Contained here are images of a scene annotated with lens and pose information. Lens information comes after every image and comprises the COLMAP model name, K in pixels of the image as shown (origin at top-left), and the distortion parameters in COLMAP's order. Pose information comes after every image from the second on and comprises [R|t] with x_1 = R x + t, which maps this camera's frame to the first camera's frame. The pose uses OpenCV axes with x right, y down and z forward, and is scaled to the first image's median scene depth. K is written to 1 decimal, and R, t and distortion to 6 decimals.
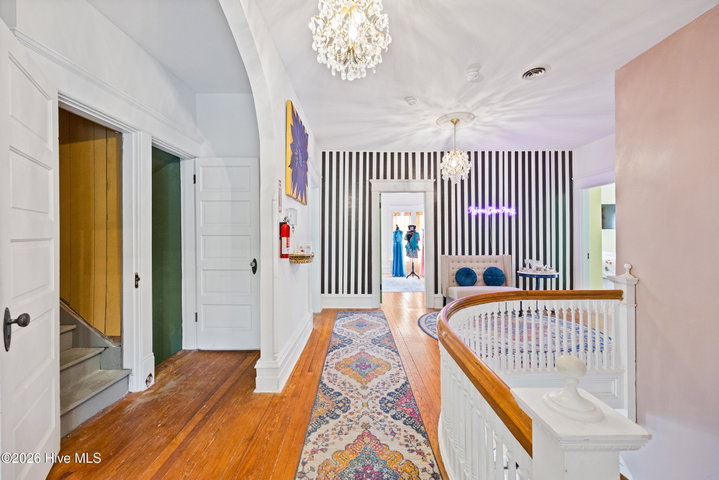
lens RADIAL K [[278.1, 0, 354.8], [0, 278.1, 237.4], [0, 0, 1]] dist [-0.001801, -0.000662]
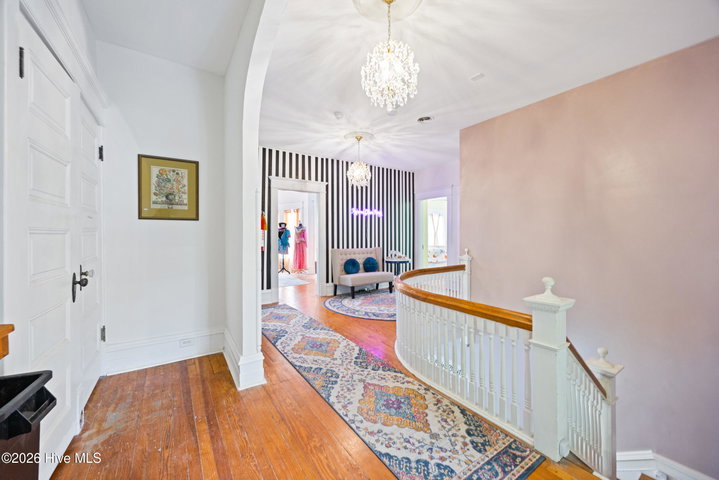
lens RADIAL K [[278.1, 0, 350.2], [0, 278.1, 237.5], [0, 0, 1]] dist [-0.001801, -0.000662]
pose [[0.839139, -0.003749, 0.543904, -0.343397], [0.000819, 0.999984, 0.005630, 0.013464], [-0.543916, -0.004279, 0.839129, -0.010468]]
